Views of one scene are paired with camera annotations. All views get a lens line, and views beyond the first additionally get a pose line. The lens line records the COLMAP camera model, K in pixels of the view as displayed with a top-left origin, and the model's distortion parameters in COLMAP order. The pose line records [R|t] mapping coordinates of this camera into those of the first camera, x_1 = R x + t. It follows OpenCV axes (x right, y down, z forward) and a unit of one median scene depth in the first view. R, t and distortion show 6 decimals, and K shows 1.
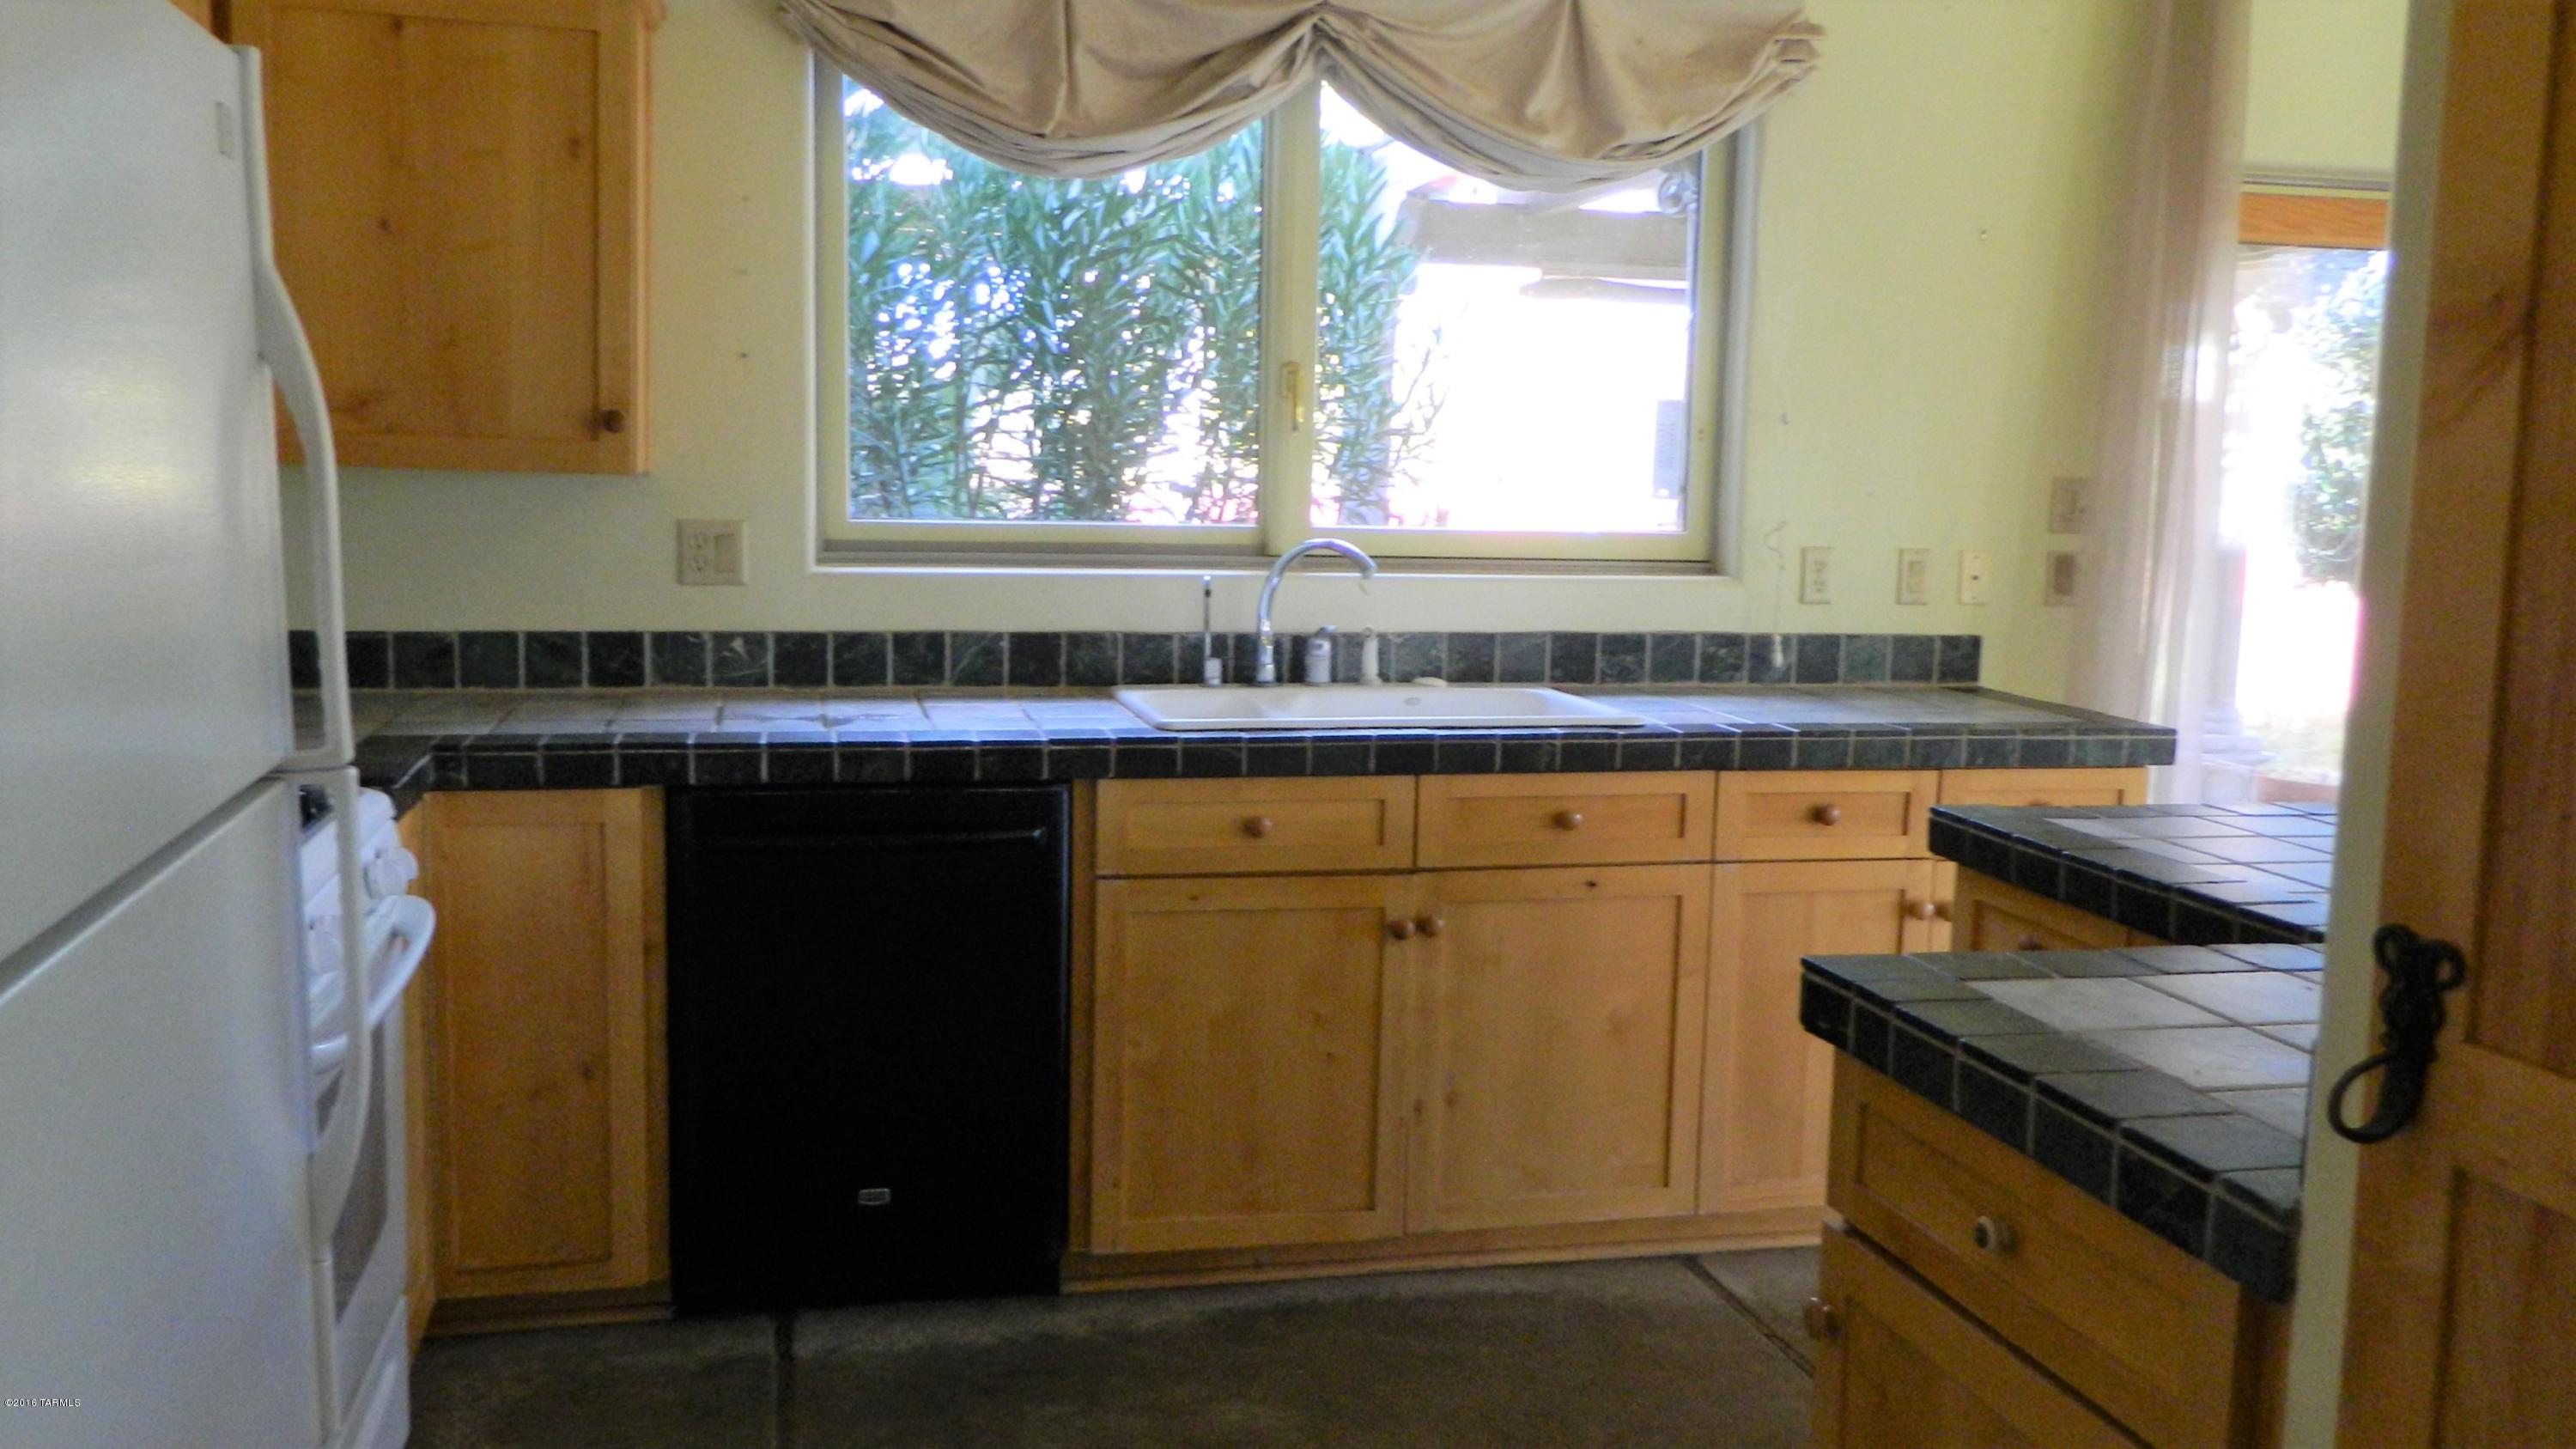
lens RADIAL K [[2108.8, 0, 1287.2], [0, 2108.8, 725.5], [0, 0, 1]] dist [0.008377, -0.010538]
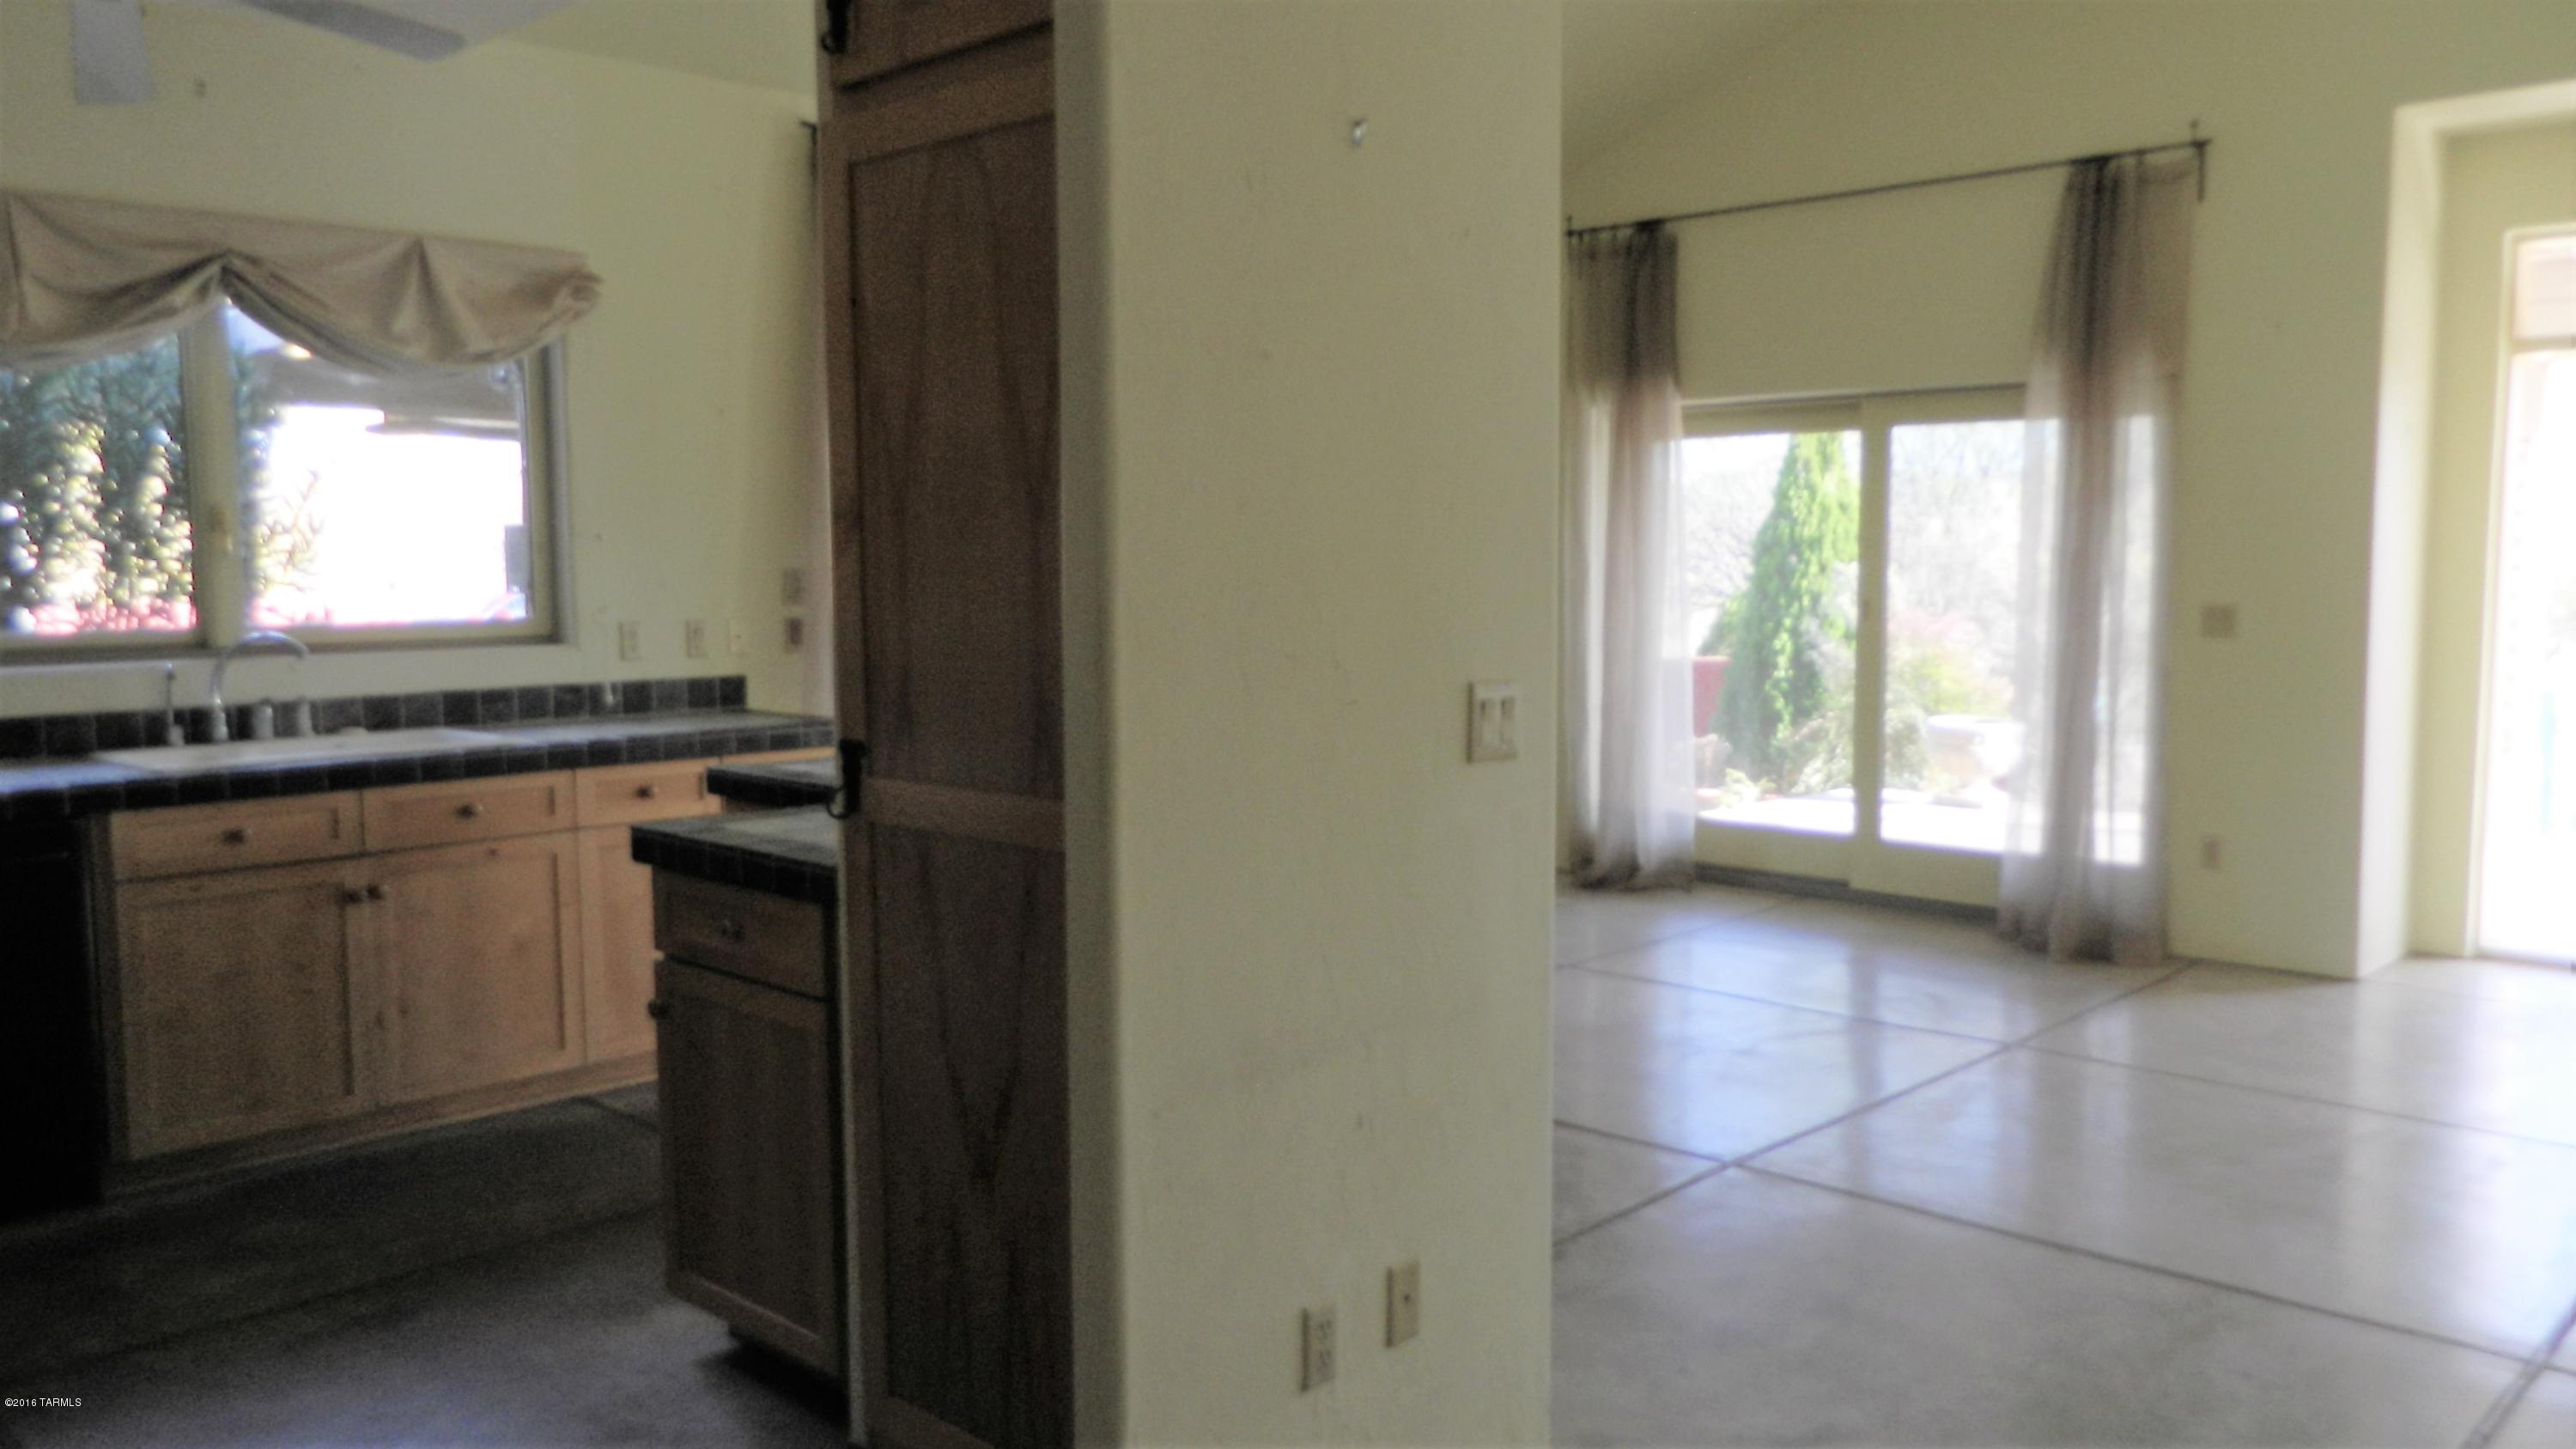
lens RADIAL K [[1909.0, 0, 1282.5], [0, 1909.0, 700.4], [0, 0, 1]] dist [-0.001732, 0.002433]
pose [[0.841922, -0.072540, 0.534700, -0.090806], [0.097352, 0.995082, -0.018291, 0.043432], [-0.530744, 0.067454, 0.844844, -0.408081]]
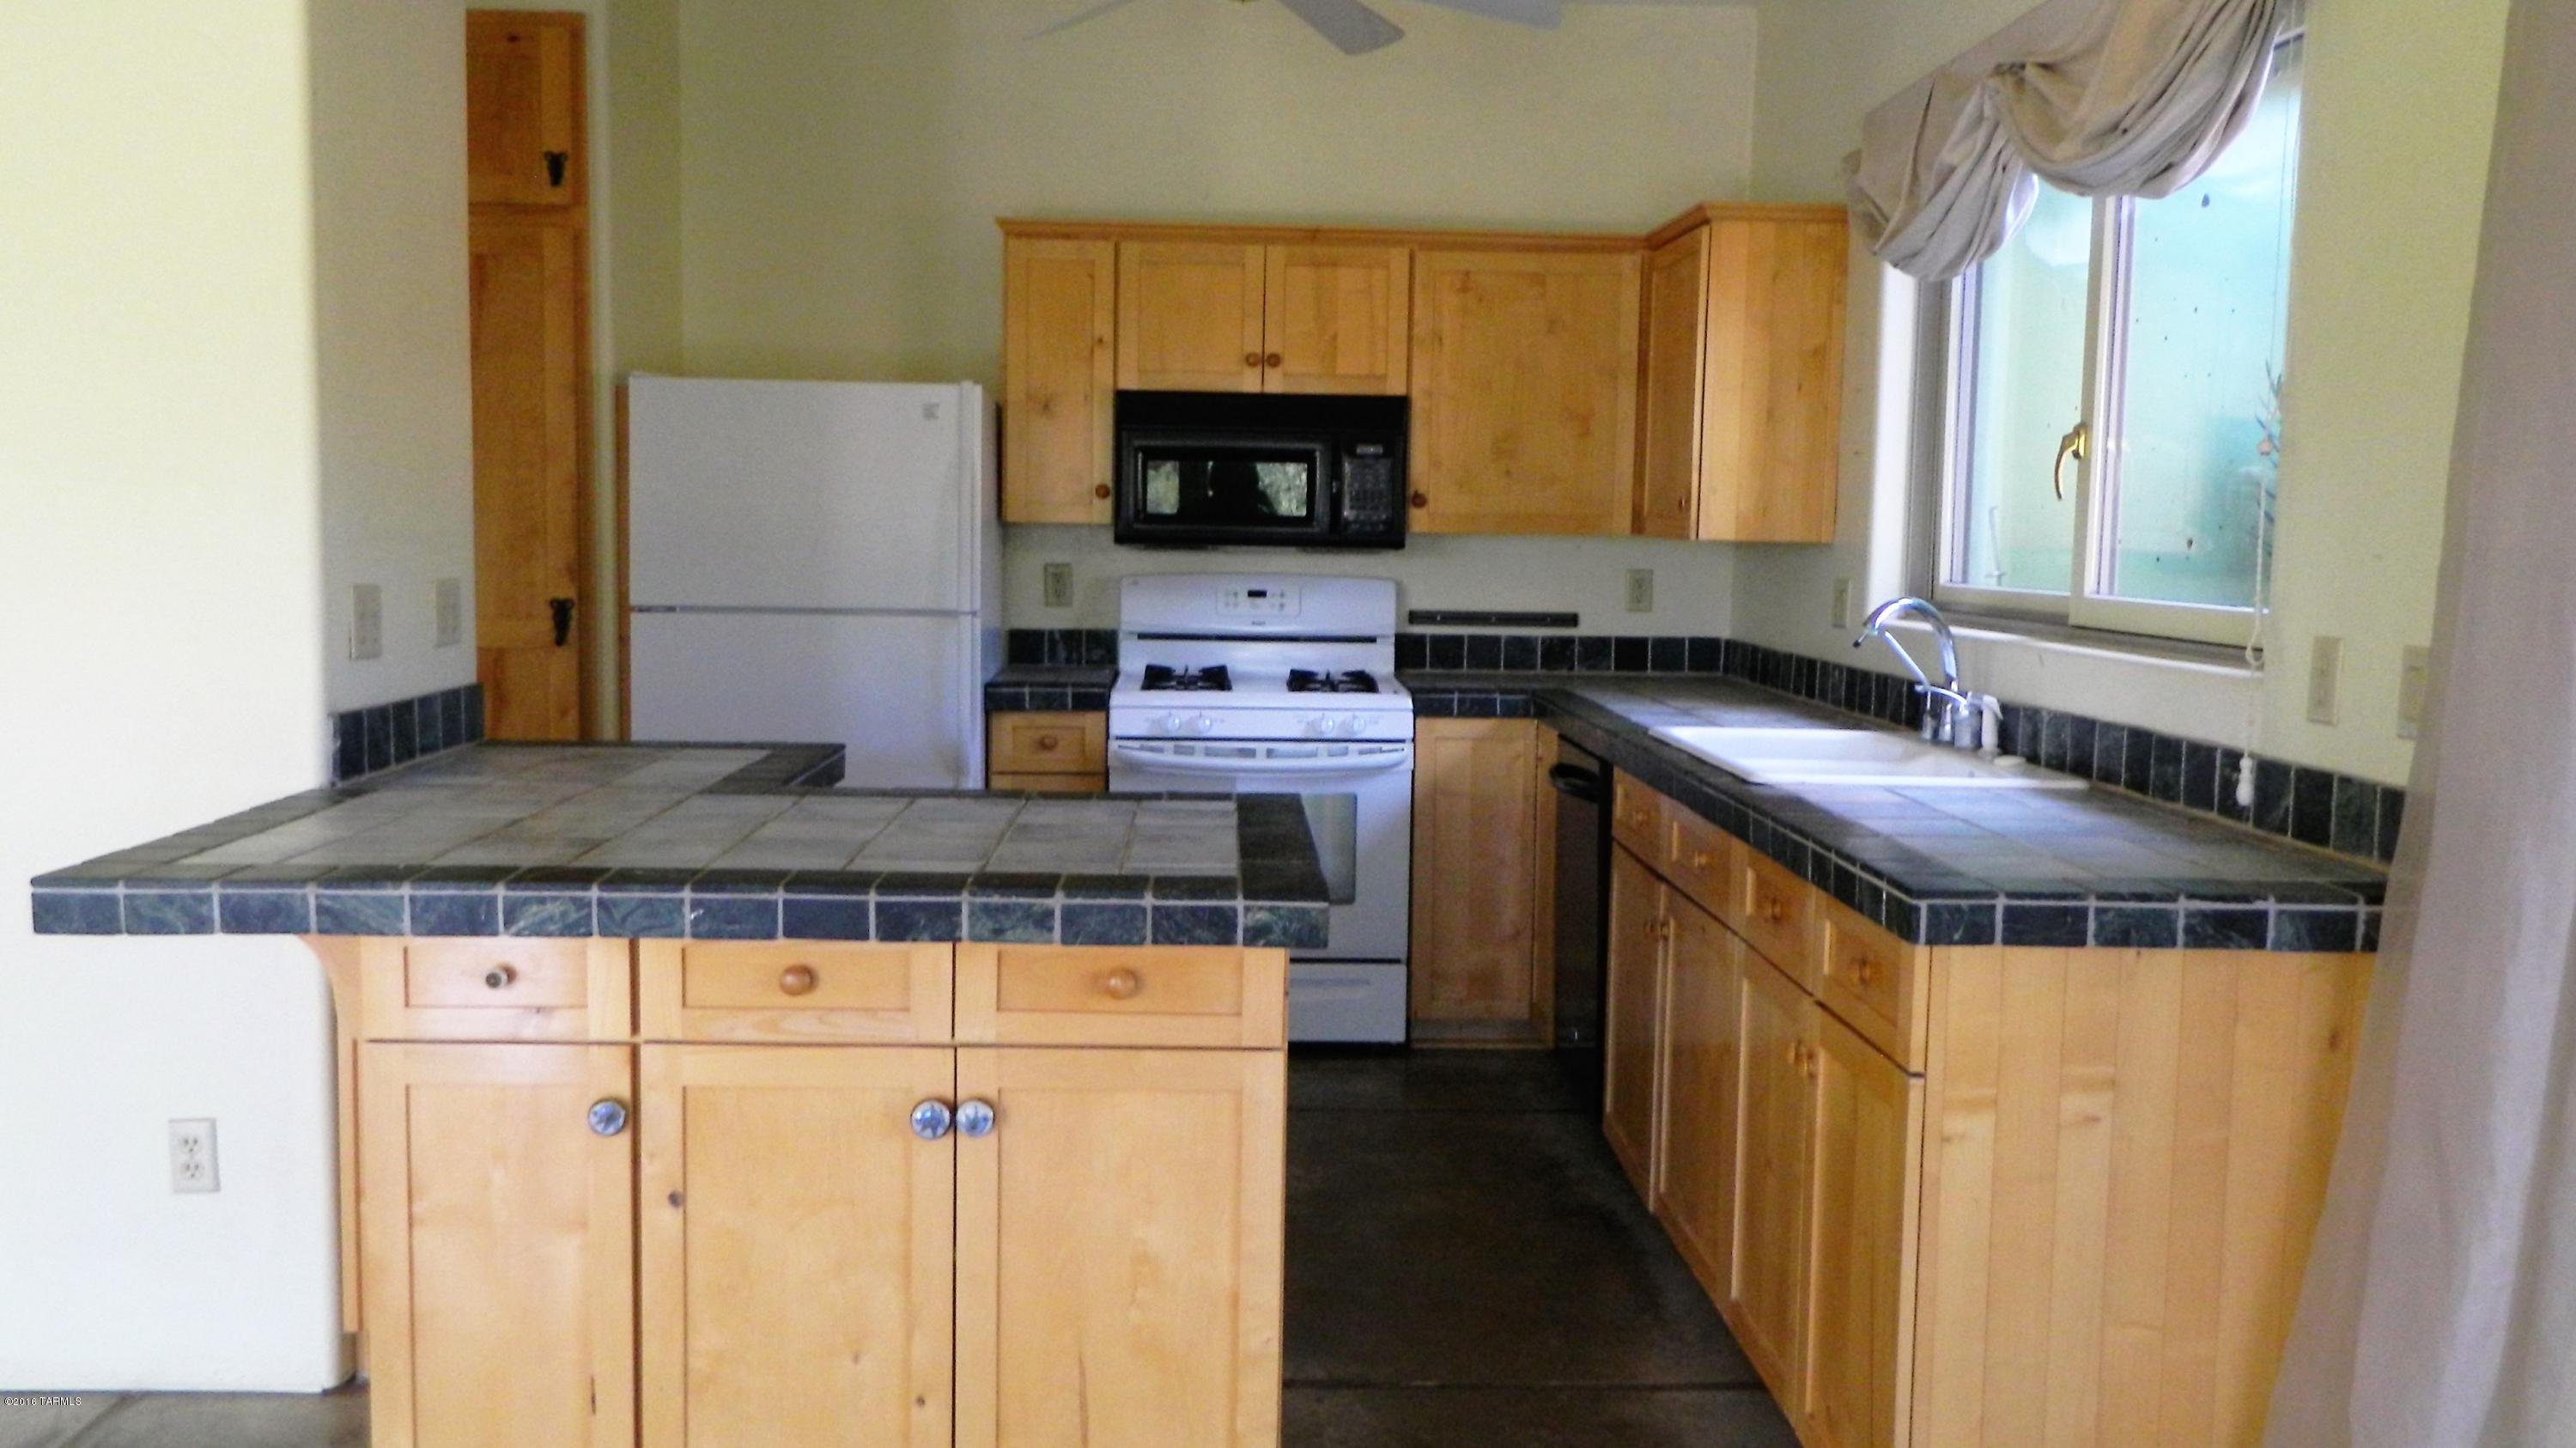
lens RADIAL K [[2108.7, 0, 1286.3], [0, 2108.7, 709.0], [0, 0, 1]] dist [0.008377, -0.010538]
pose [[-0.196505, 0.059104, -0.978720, 1.059361], [-0.147260, 0.985081, 0.089054, -0.080696], [0.969381, 0.161626, -0.184870, 0.889581]]
